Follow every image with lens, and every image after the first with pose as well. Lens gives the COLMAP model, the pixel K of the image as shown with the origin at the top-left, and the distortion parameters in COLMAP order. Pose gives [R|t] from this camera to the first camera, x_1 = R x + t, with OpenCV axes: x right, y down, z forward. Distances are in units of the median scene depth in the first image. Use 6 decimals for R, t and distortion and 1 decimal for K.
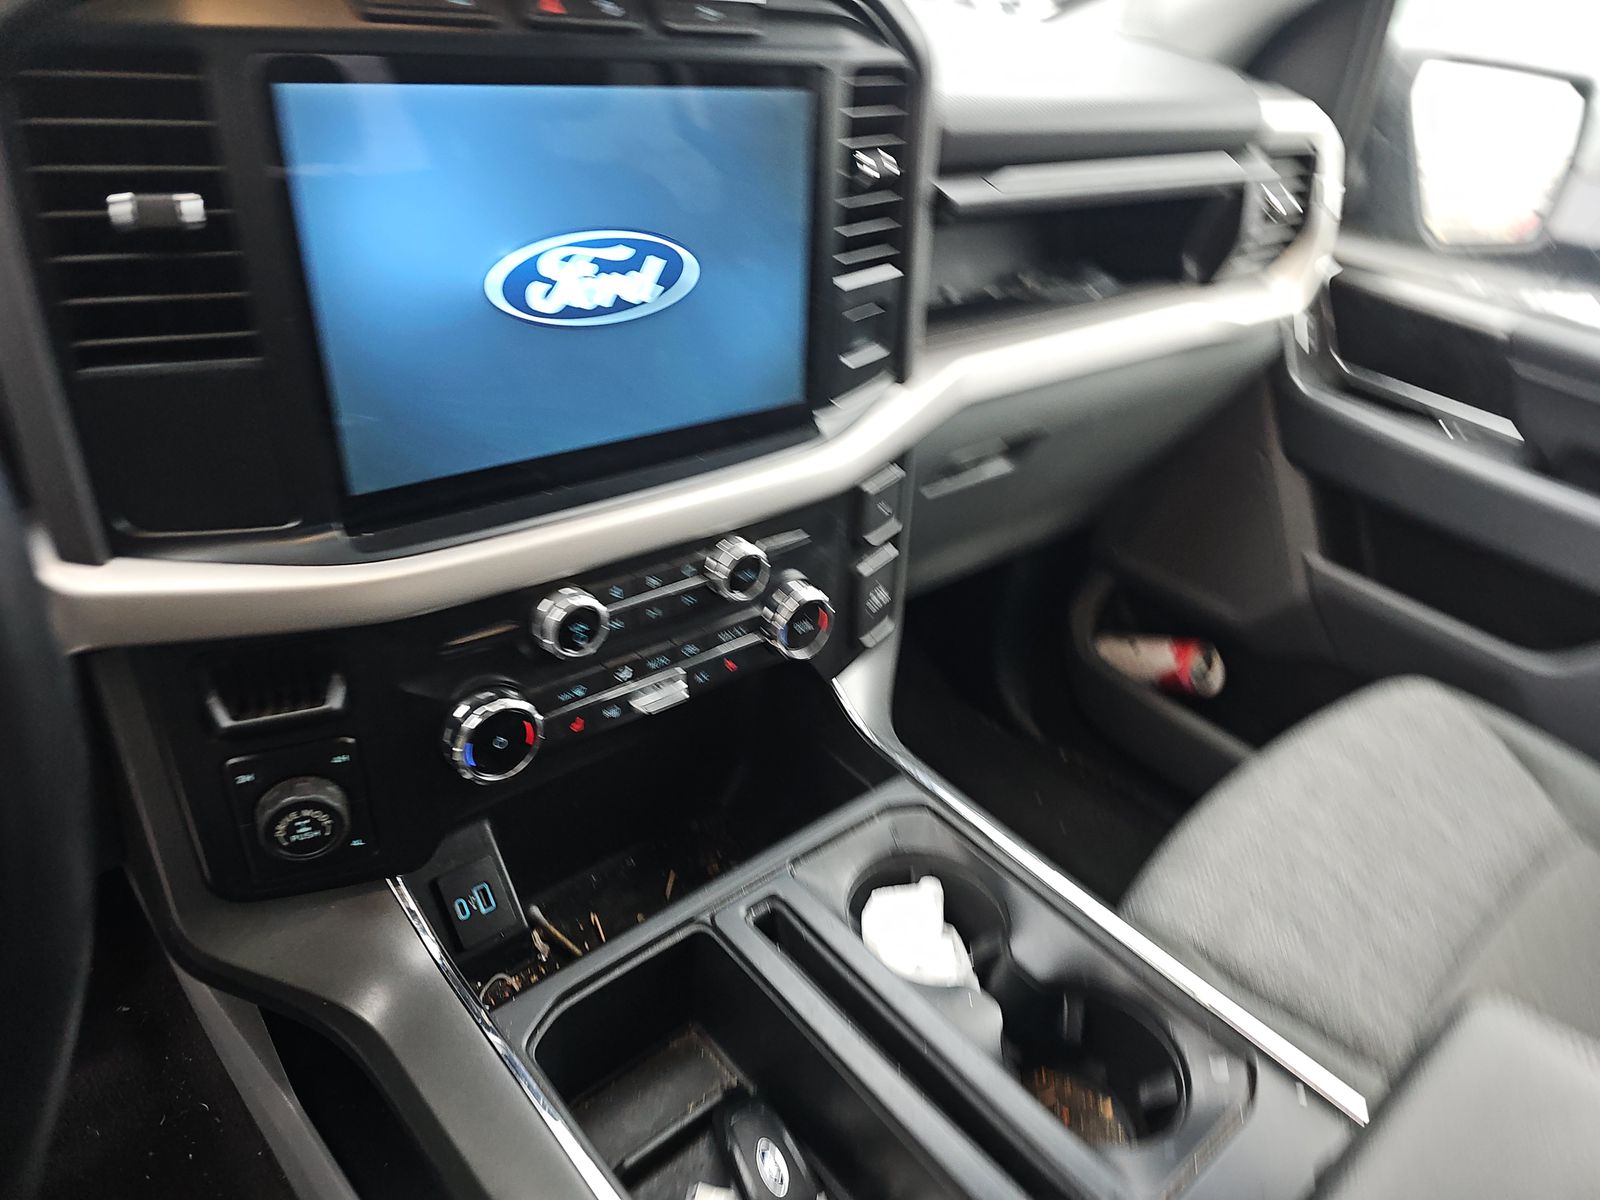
lens RADIAL K [[1085.5, 0, 800.0], [0, 1085.5, 600.0], [0, 0, 1]] dist [0.026080, -0.001675]
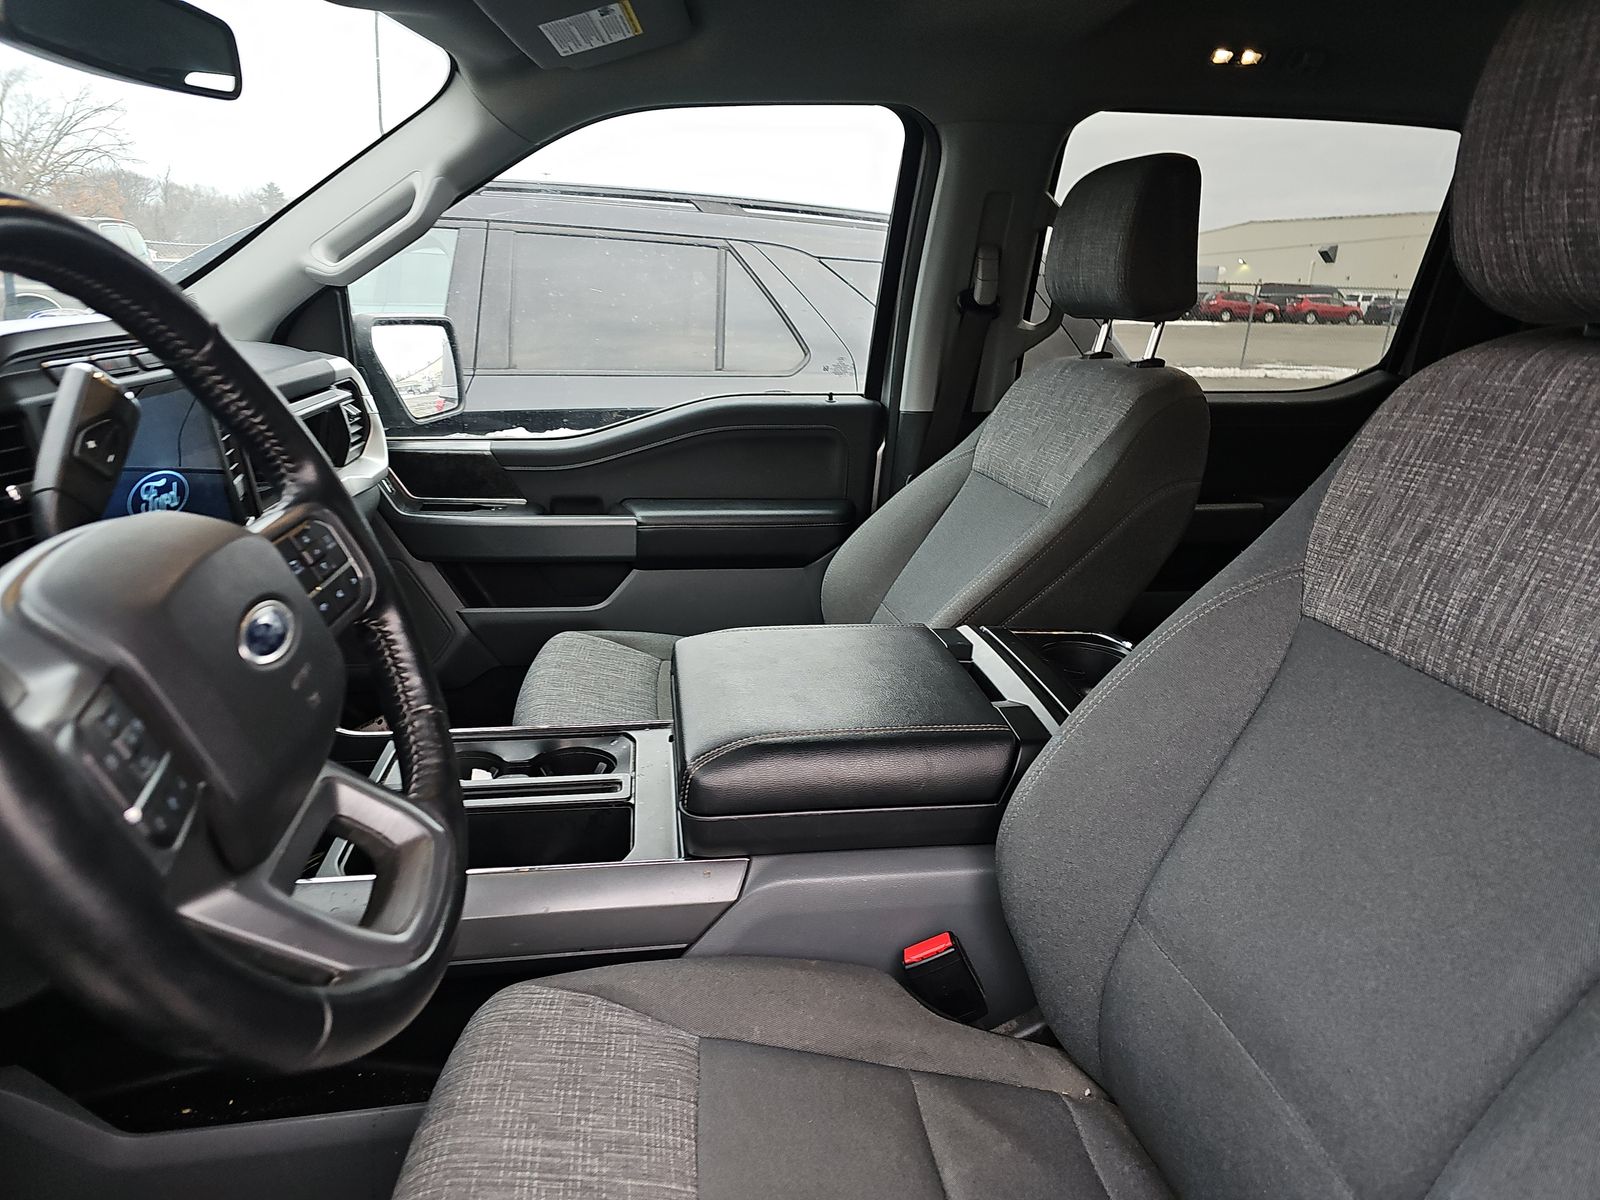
lens RADIAL K [[1038.7, 0, 803.2], [0, 1038.7, 571.8], [0, 0, 1]] dist [-0.031548, 0.001939]
pose [[0.555247, -0.307109, 0.772907, -0.741025], [0.460494, 0.887395, 0.021787, 0.204799], [-0.692565, 0.343822, 0.634146, -0.587179]]
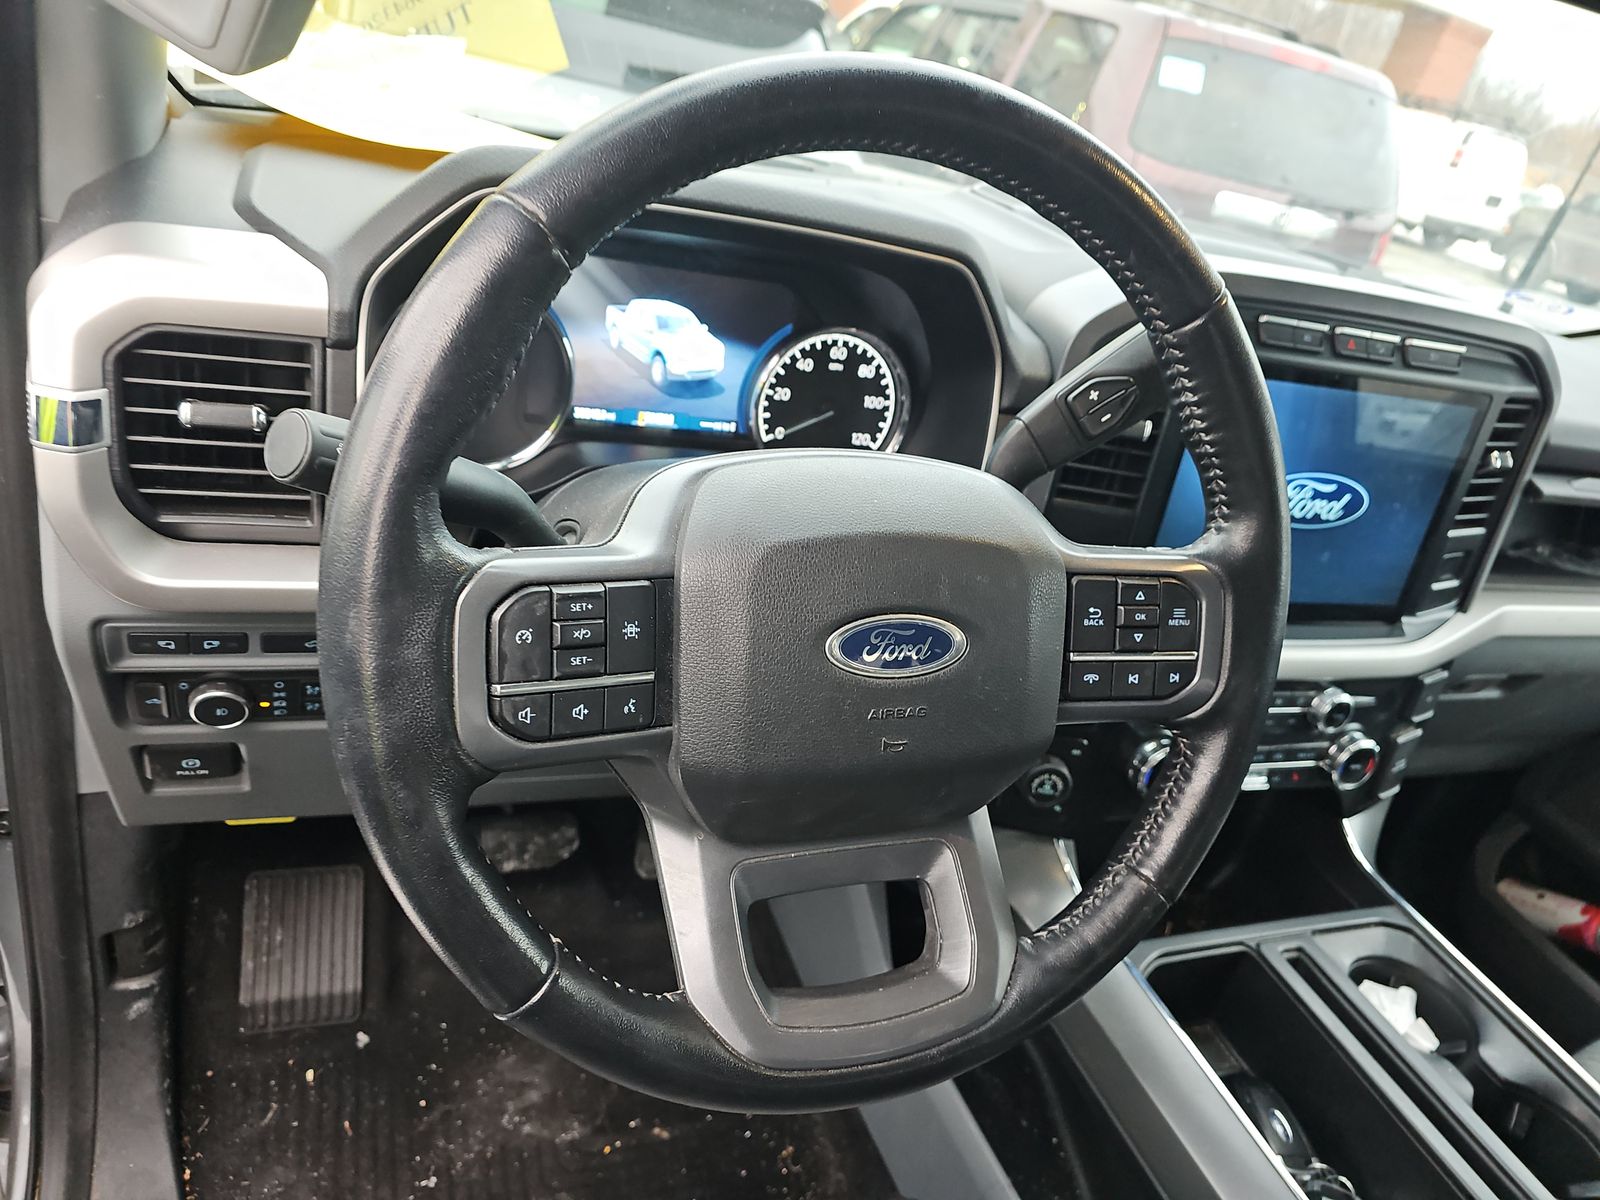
lens RADIAL K [[1038.7, 0, 803.2], [0, 1038.7, 571.8], [0, 0, 1]] dist [-0.031548, 0.001939]
pose [[0.914061, 0.254825, -0.315525, -0.283965], [-0.296276, 0.950815, -0.090398, 0.113639], [0.276970, 0.176112, 0.944602, -0.438614]]
